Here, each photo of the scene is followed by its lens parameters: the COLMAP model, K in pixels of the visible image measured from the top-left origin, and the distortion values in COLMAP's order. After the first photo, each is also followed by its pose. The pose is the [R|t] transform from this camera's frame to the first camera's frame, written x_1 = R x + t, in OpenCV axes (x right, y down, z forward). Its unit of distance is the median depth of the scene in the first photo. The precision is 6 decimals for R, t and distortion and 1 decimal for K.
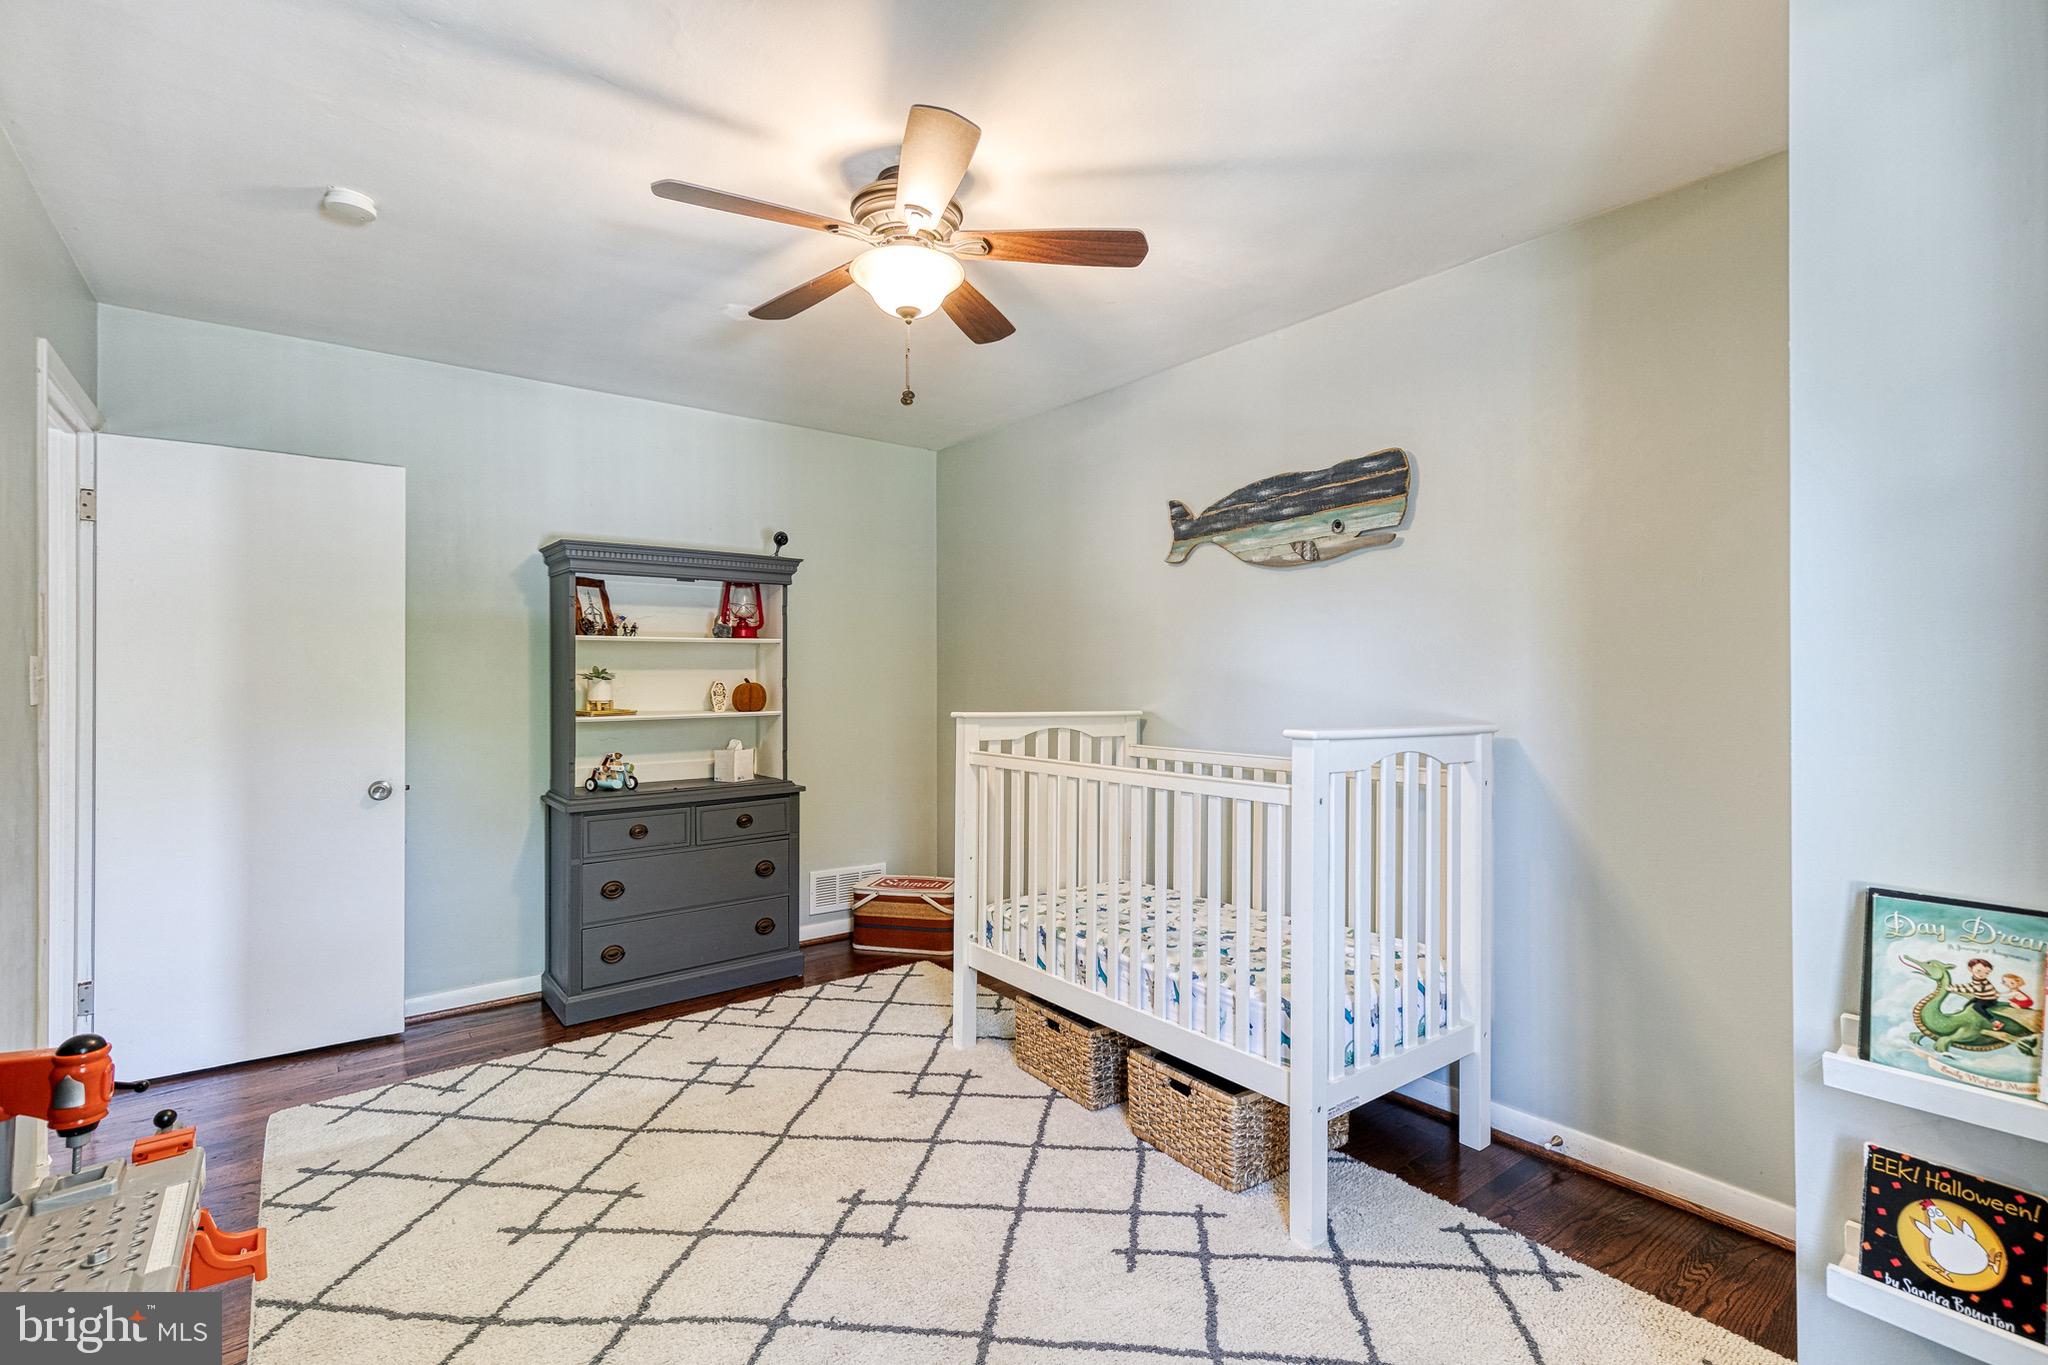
lens RADIAL K [[896.6, 0, 1020.8], [0, 896.6, 683.2], [0, 0, 1]] dist [-0.000403, -0.000143]
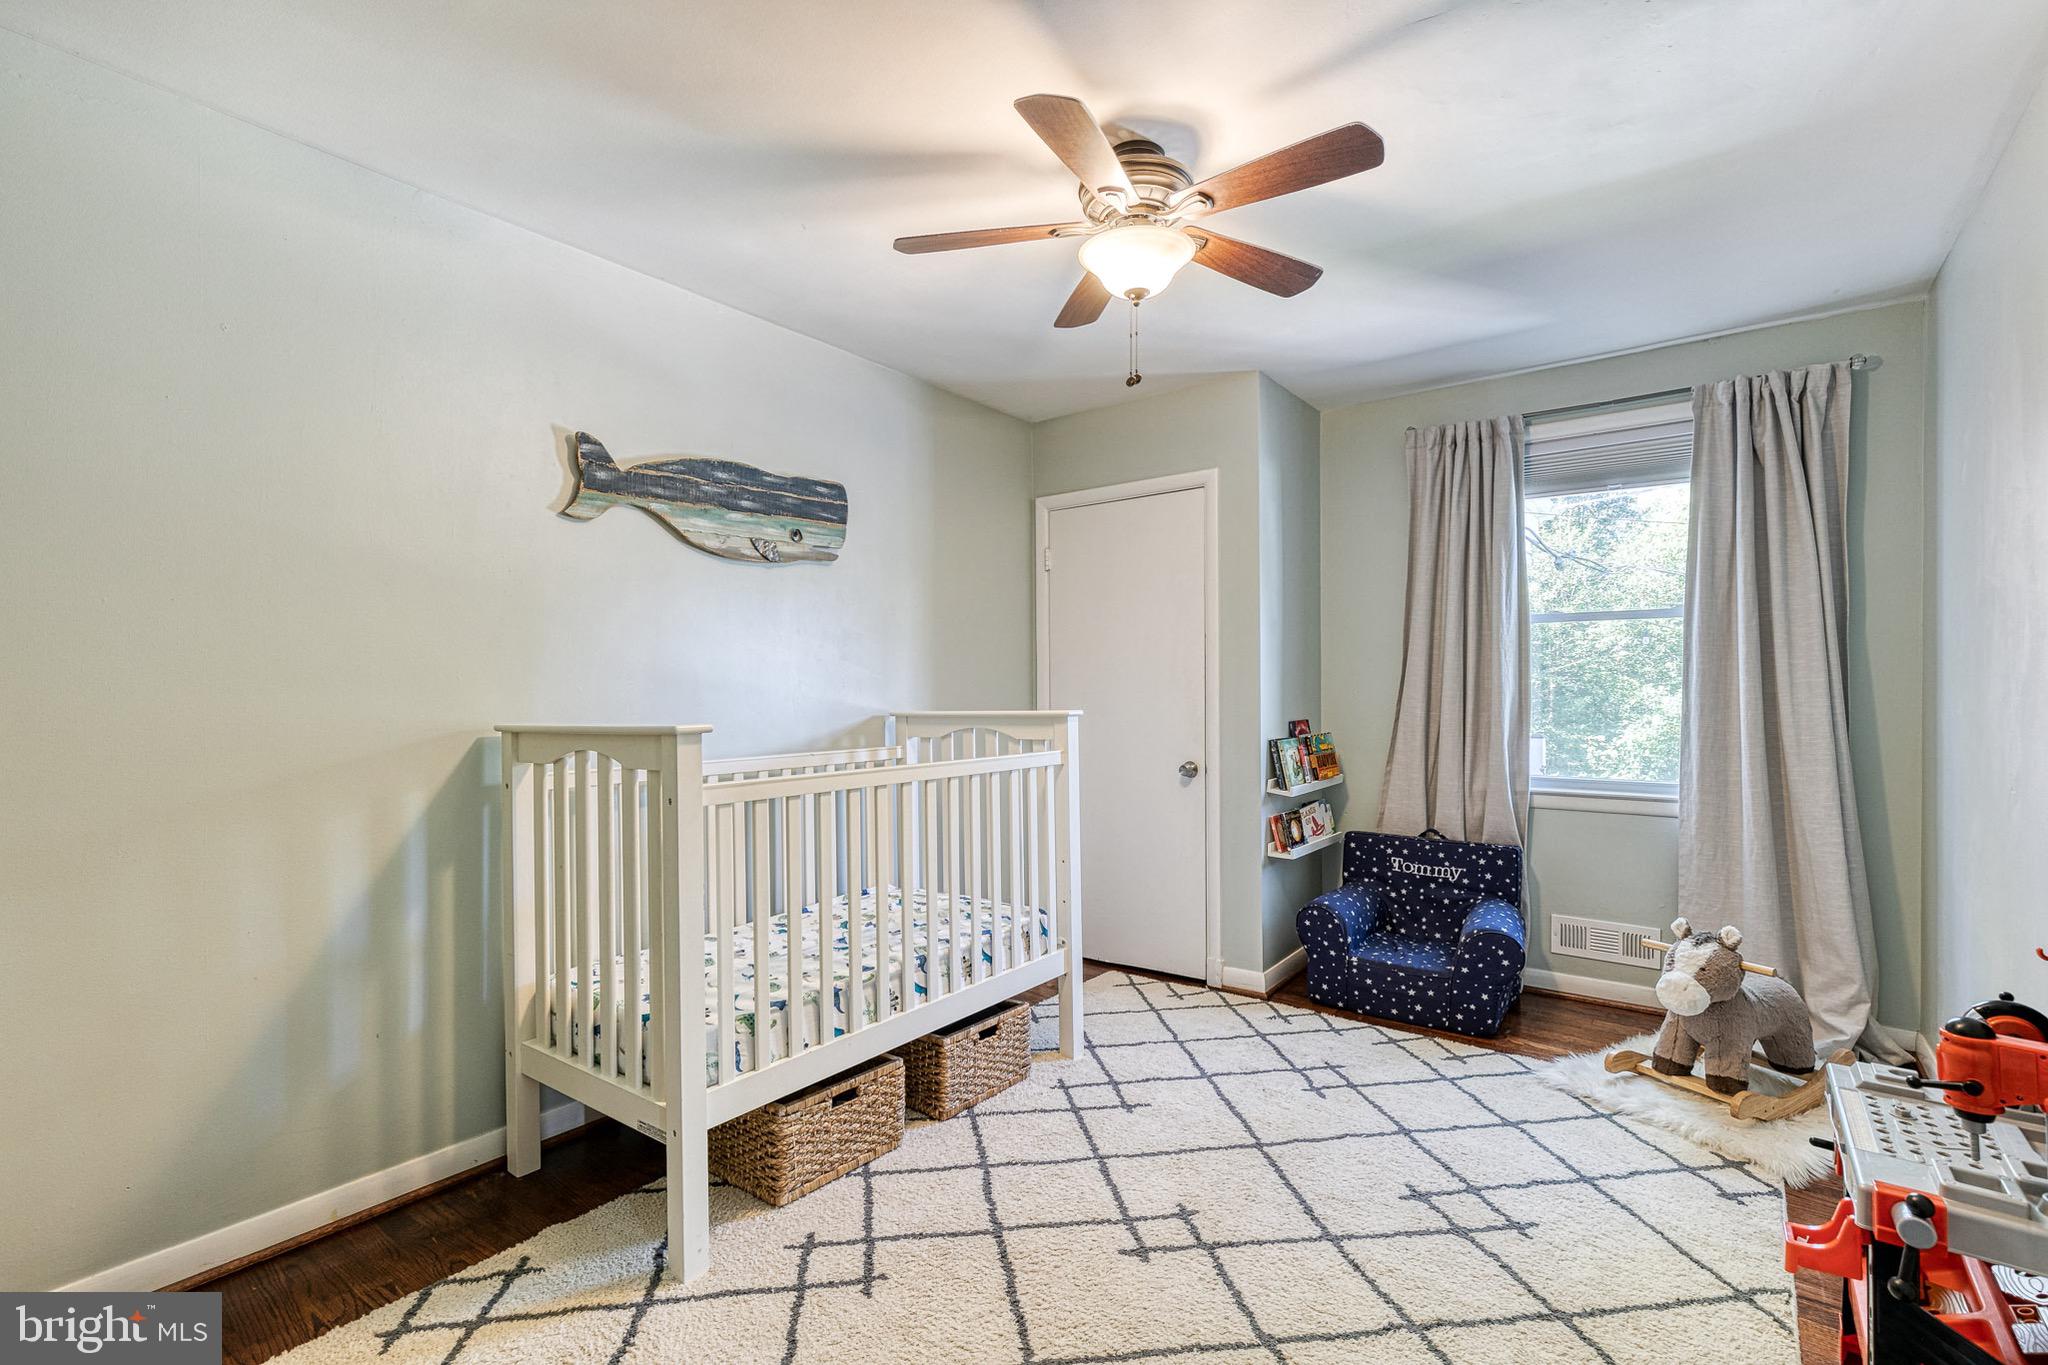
lens RADIAL K [[926.0, 0, 1041.0], [0, 926.0, 687.8], [0, 0, 1]] dist [0.009500, -0.001271]
pose [[-0.260517, -0.006300, 0.965449, -0.804530], [0.002834, 0.999969, 0.007290, 0.000805], [-0.965465, 0.004635, -0.260491, 1.016488]]
